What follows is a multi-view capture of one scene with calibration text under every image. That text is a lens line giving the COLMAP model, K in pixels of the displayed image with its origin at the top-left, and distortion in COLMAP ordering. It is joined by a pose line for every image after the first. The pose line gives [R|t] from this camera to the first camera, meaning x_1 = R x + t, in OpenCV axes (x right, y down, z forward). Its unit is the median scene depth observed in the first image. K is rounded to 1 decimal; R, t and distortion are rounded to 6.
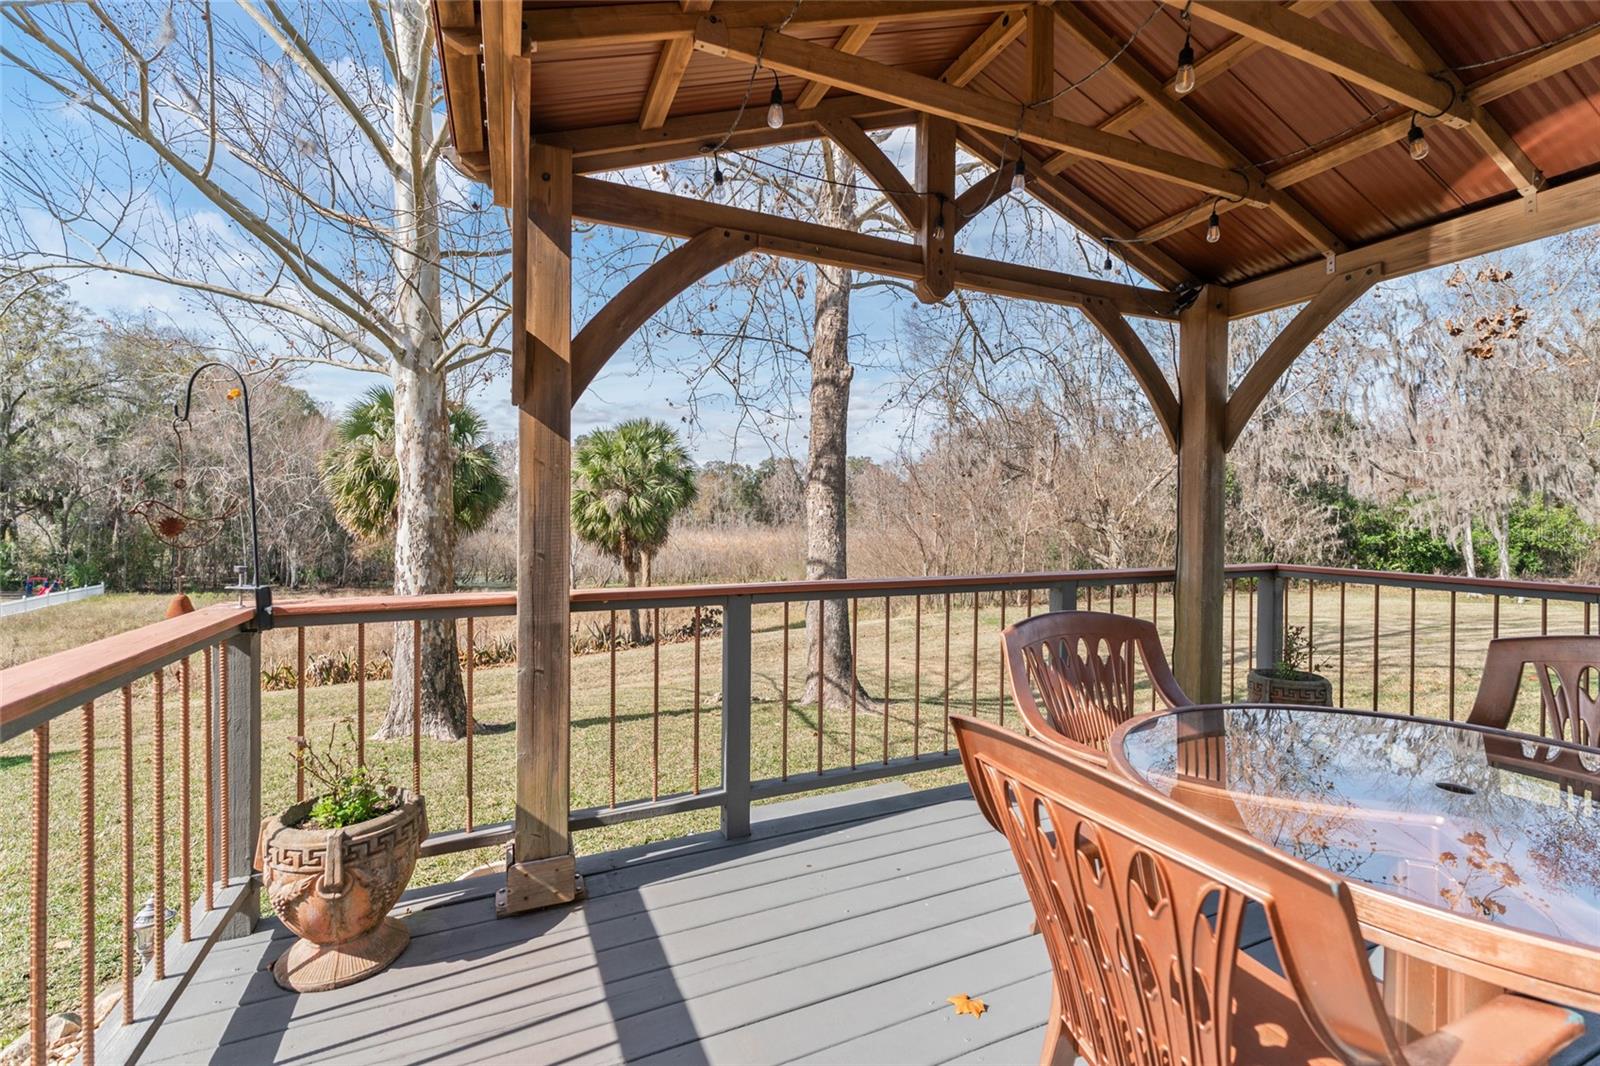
lens RADIAL K [[687.9, 0, 760.5], [0, 687.9, 514.0], [0, 0, 1]] dist [0.007787, -0.000818]
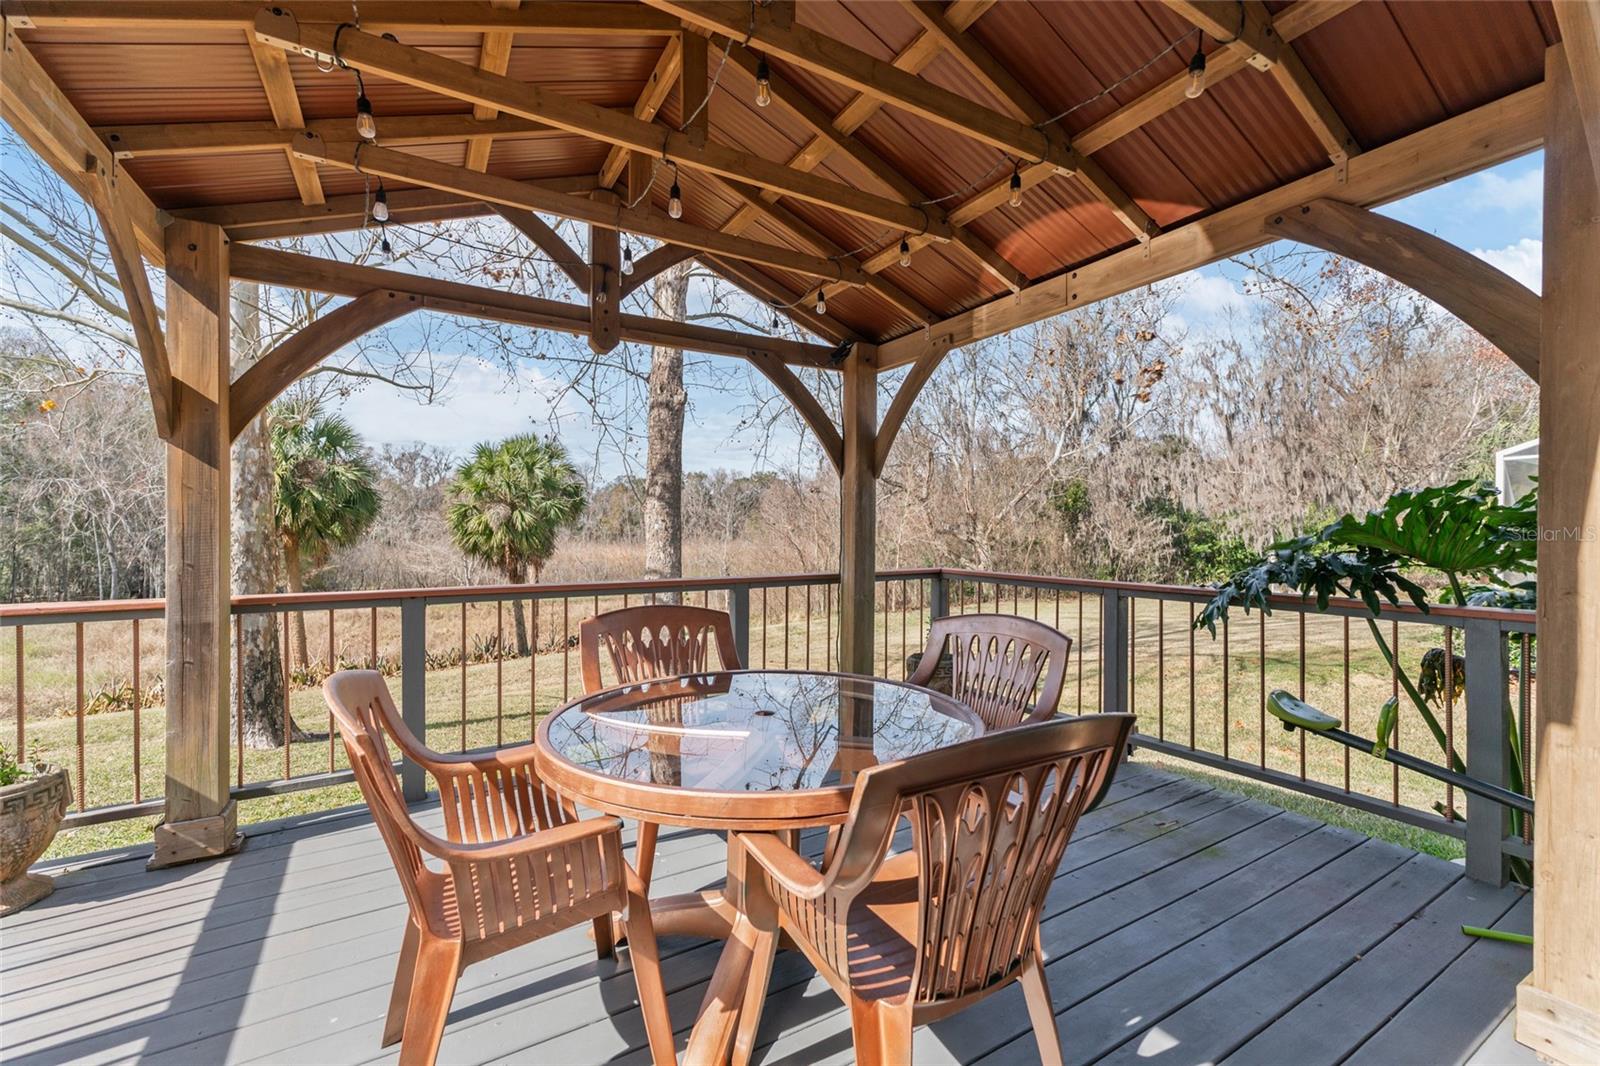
lens RADIAL K [[687.9, 0, 800.6], [0, 687.9, 529.8], [0, 0, 1]] dist [0.007787, -0.000818]
pose [[0.992389, -0.002949, 0.123108, 0.204142], [0.002395, 0.999986, 0.004642, -0.001610], [-0.123120, -0.004312, 0.992382, -0.110769]]
